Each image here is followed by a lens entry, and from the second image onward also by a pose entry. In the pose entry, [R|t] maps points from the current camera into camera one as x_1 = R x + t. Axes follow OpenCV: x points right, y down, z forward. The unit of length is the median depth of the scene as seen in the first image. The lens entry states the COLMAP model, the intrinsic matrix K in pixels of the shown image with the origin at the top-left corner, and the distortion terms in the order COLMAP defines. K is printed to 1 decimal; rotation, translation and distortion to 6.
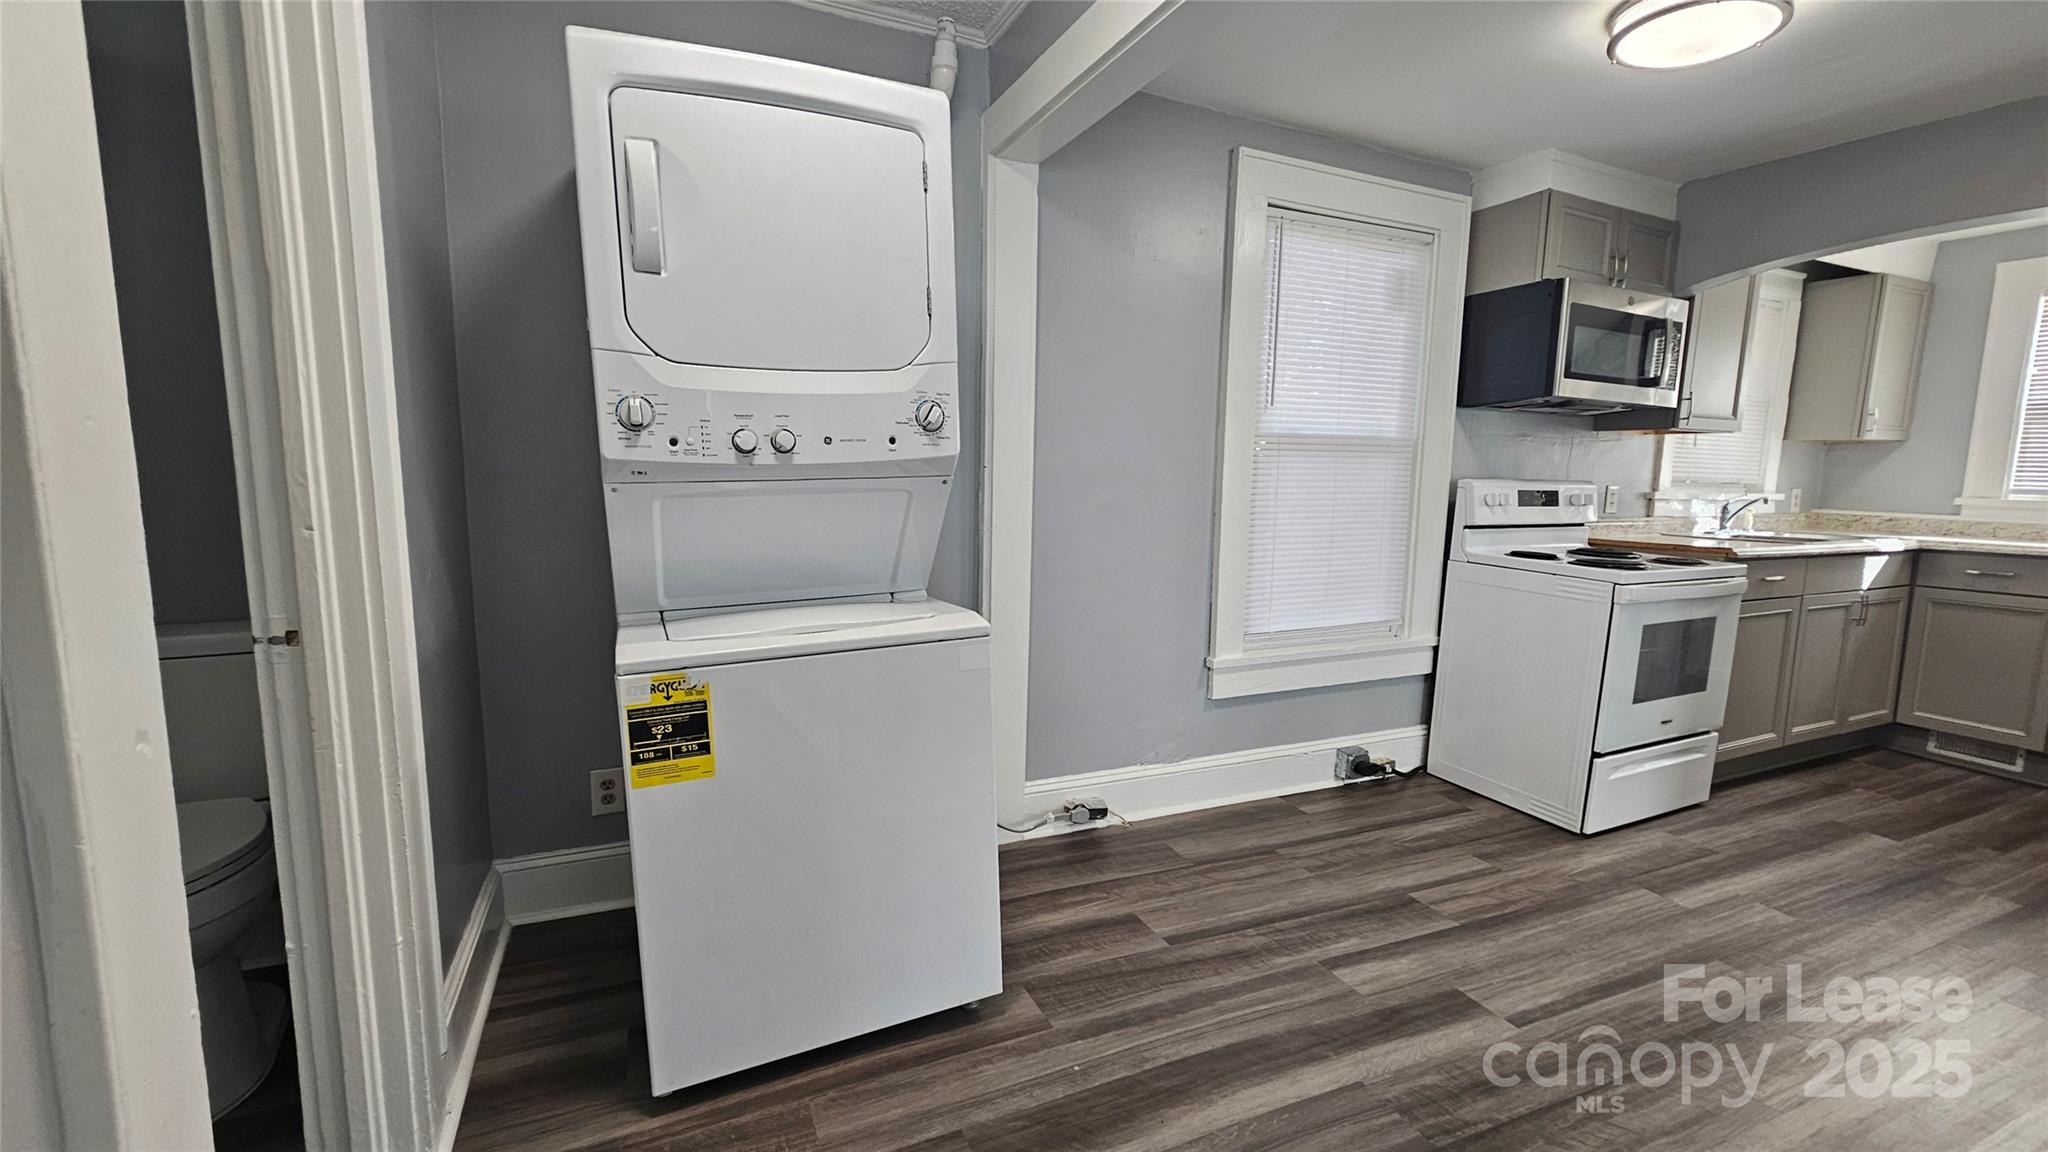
lens RADIAL K [[837.8, 0, 1017.2], [0, 837.8, 578.9], [0, 0, 1]] dist [-0.008524, 0.000436]
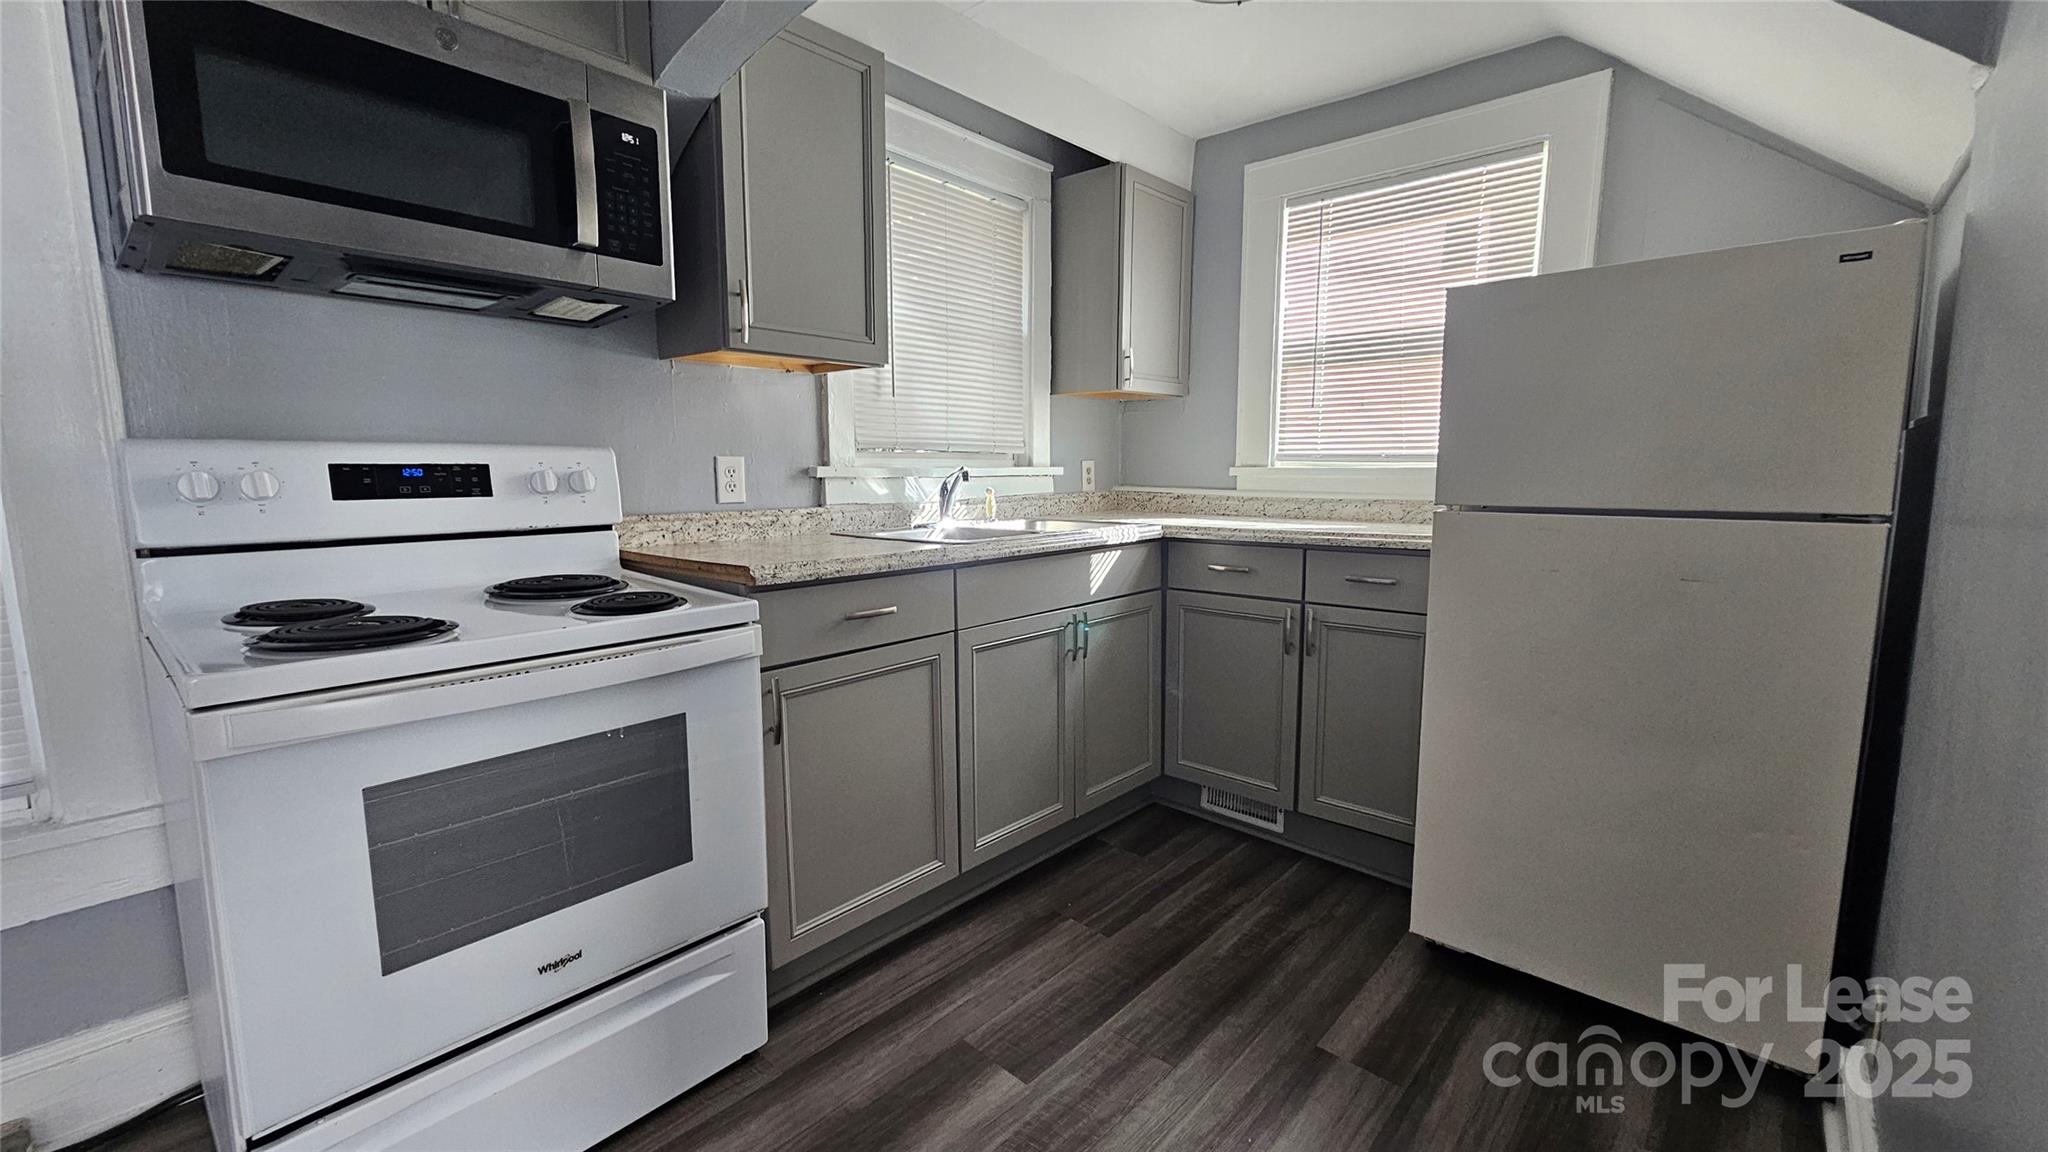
lens RADIAL K [[853.1, 0, 1009.2], [0, 853.1, 573.8], [0, 0, 1]] dist [-0.002185, 0.000068]
pose [[0.913291, -0.068031, 0.401587, 0.671663], [0.067987, 0.997583, 0.014379, -0.025034], [-0.401595, 0.014170, 0.915708, 0.380405]]
